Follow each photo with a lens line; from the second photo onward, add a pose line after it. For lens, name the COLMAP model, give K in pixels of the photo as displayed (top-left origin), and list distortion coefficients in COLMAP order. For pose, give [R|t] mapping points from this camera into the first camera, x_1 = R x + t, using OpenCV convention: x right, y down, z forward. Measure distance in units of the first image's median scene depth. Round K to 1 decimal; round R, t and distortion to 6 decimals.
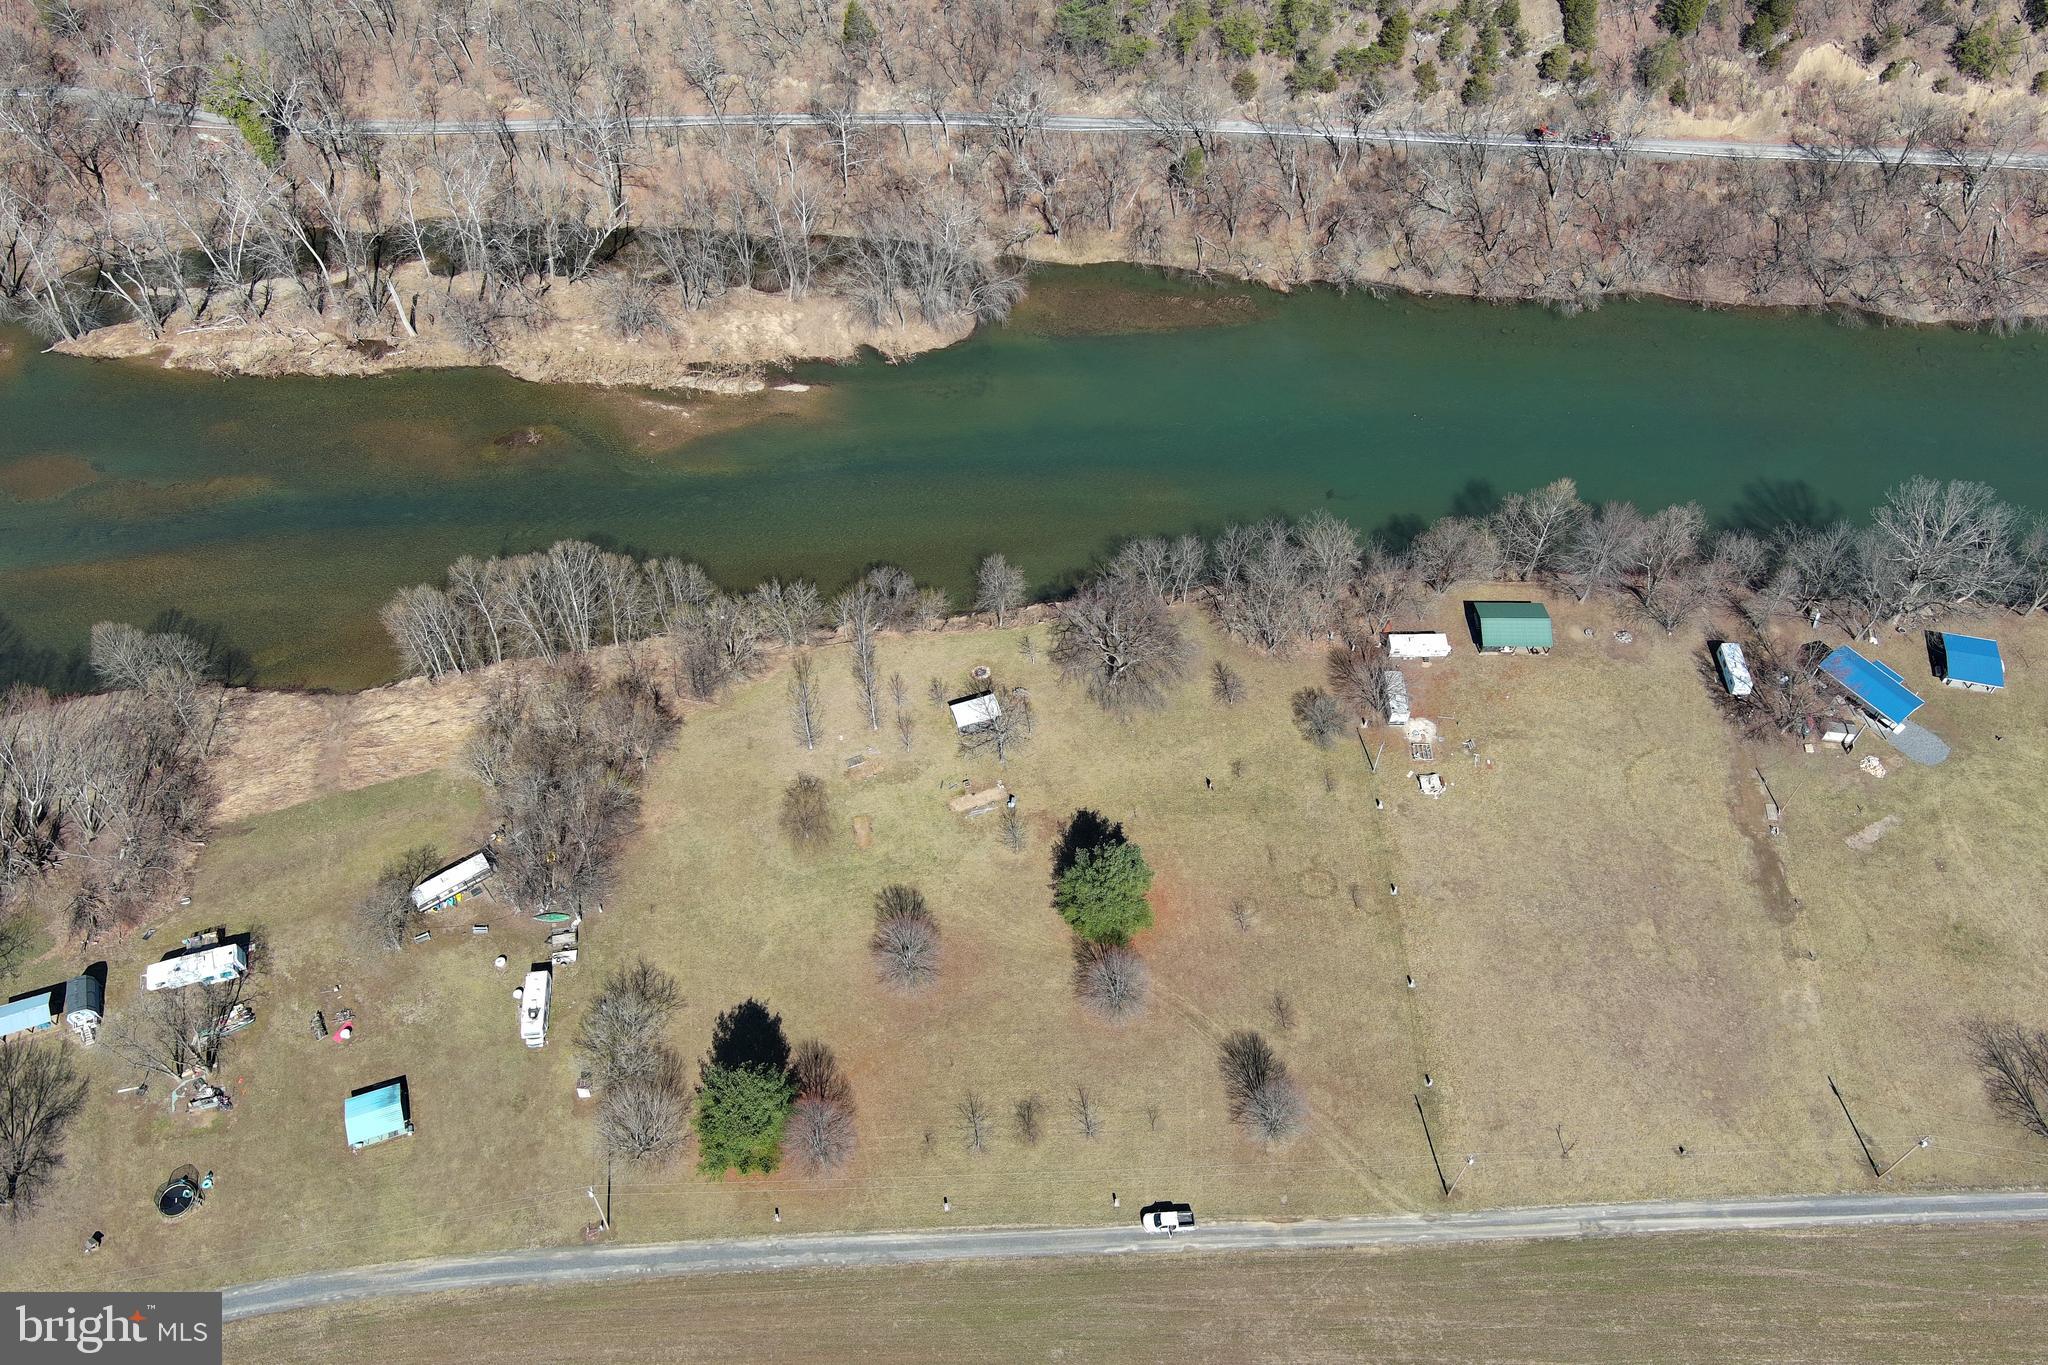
lens RADIAL K [[1588.1, 0, 1021.5], [0, 1588.1, 685.0], [0, 0, 1]] dist [0.027506, -0.029729]
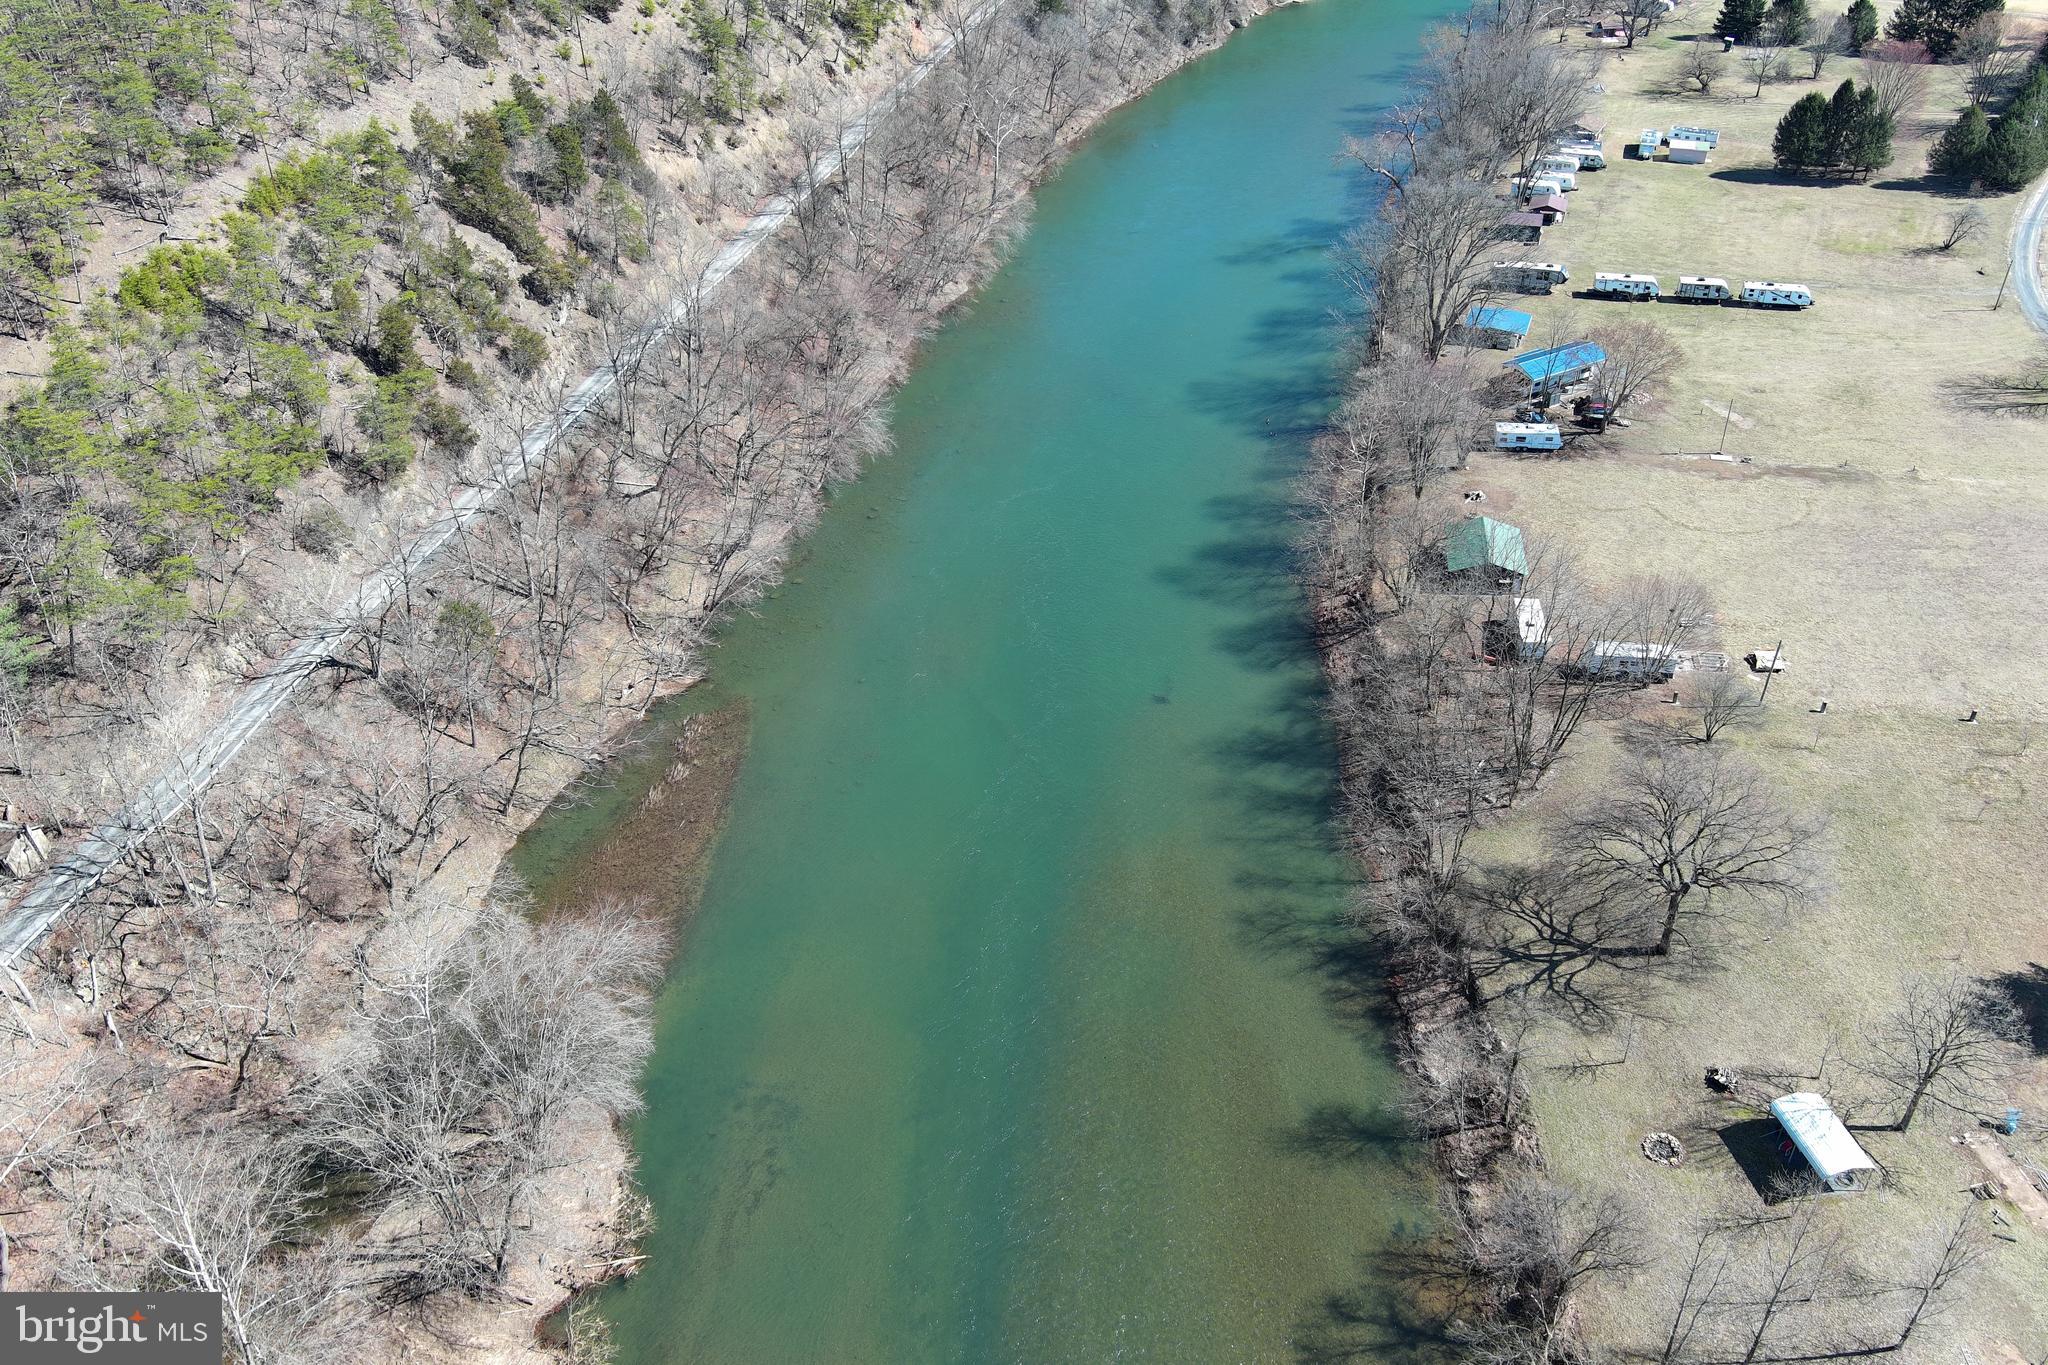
lens RADIAL K [[1585.0, 0, 1020.9], [0, 1585.0, 676.7], [0, 0, 1]] dist [0.021154, -0.015200]
pose [[0.159372, -0.571895, 0.804697, -0.415513], [0.808483, 0.543374, 0.226052, -0.403221], [-0.566529, 0.614558, 0.548966, 0.860547]]
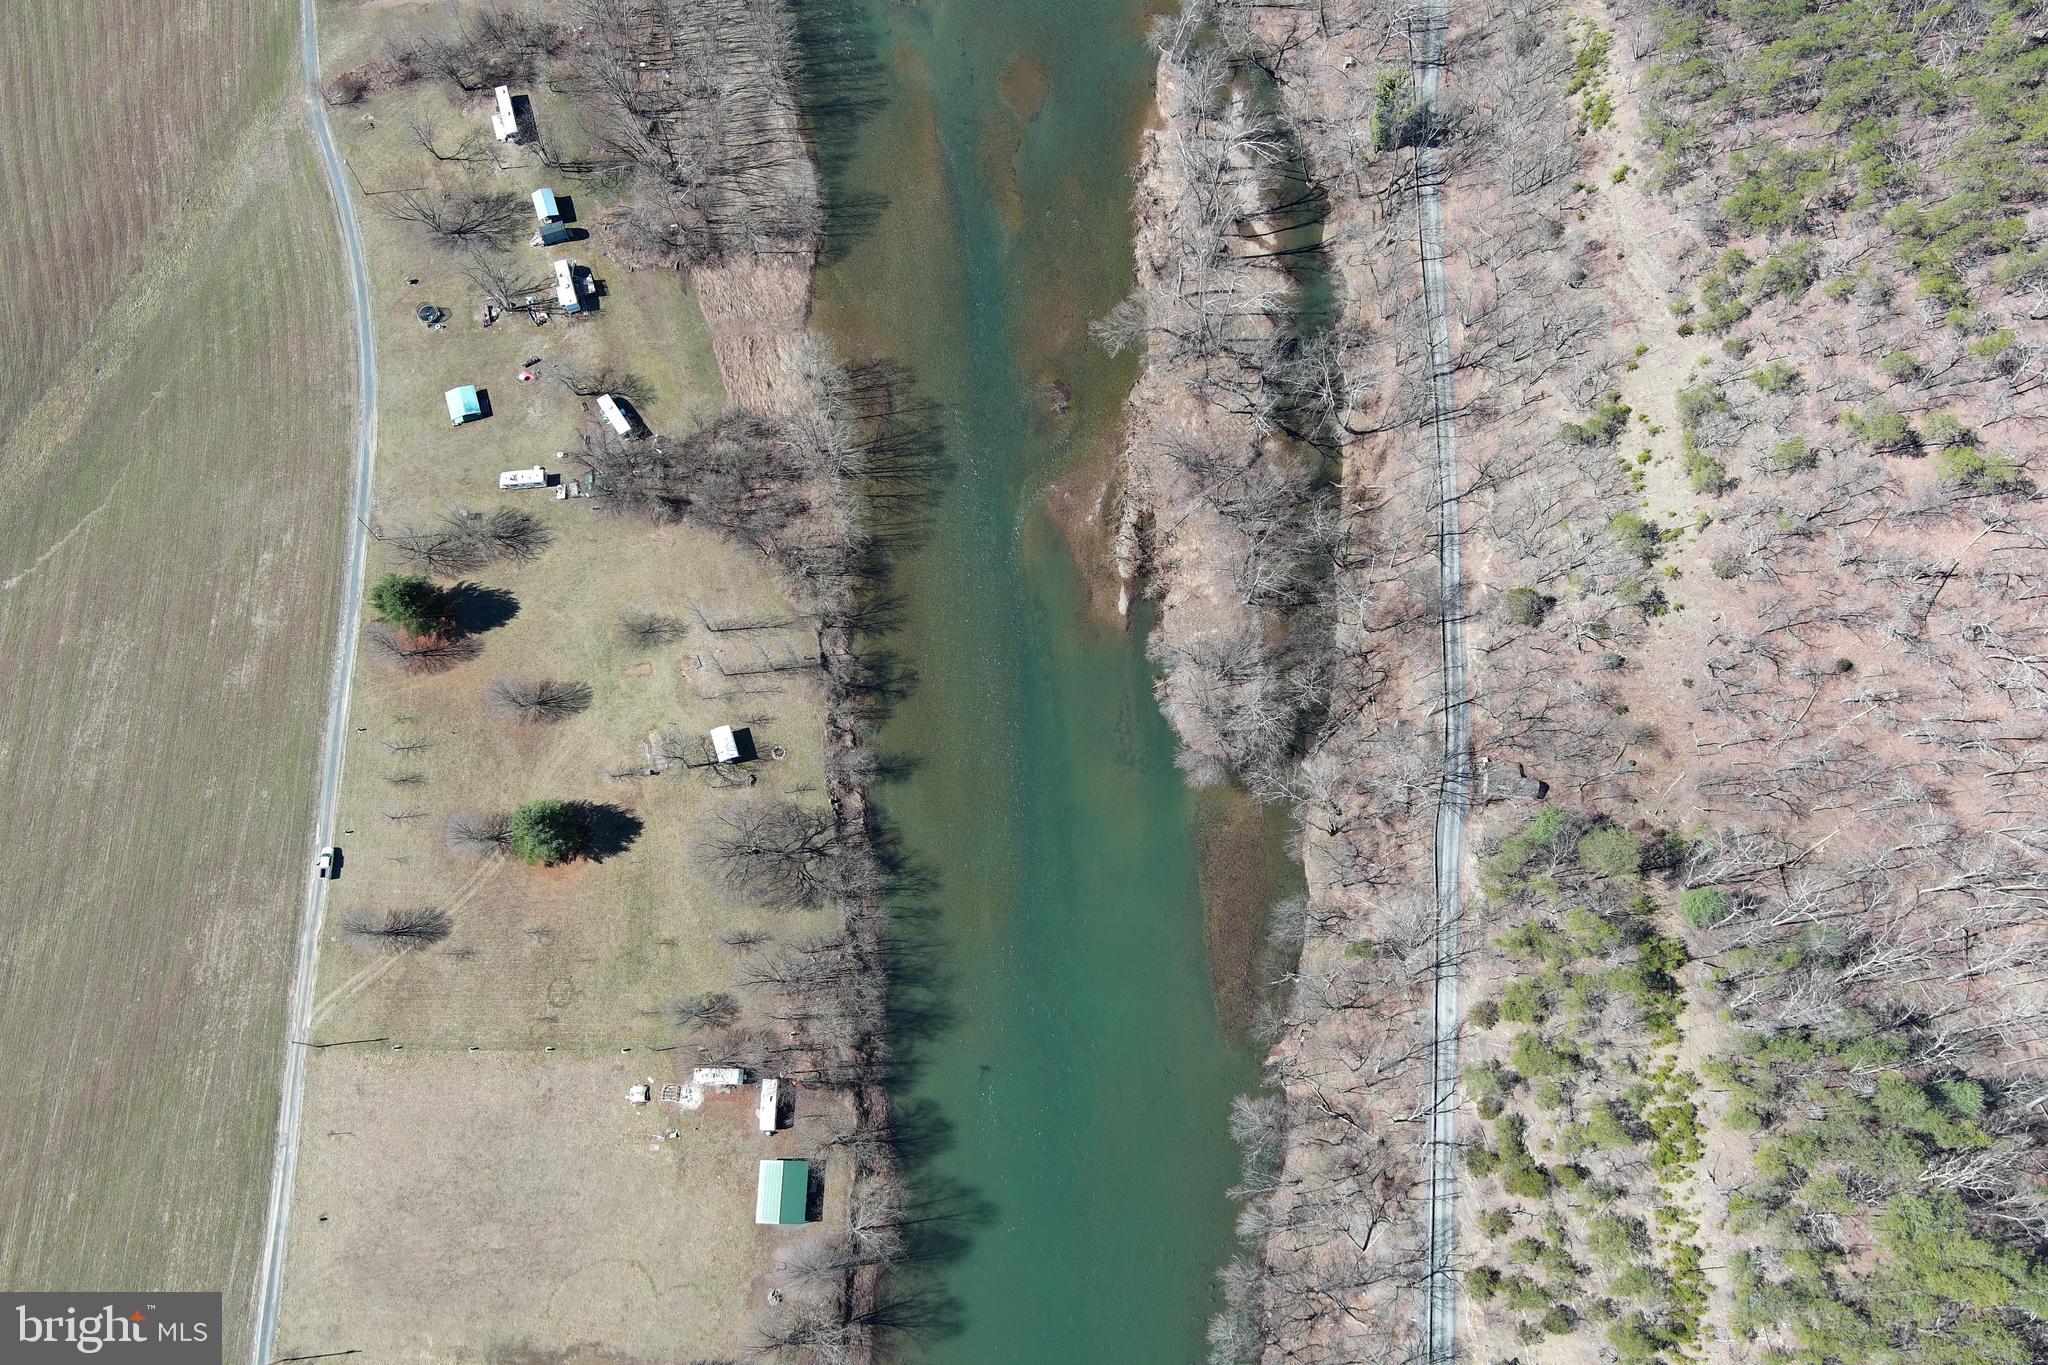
lens RADIAL K [[1582.0, 0, 1021.0], [0, 1582.0, 690.2], [0, 0, 1]] dist [0.019054, -0.009420]
pose [[-0.022880, 0.950341, -0.310370, 0.361874], [-0.794883, 0.170992, 0.582170, -1.043410], [0.606331, 0.260028, 0.751498, 0.165224]]
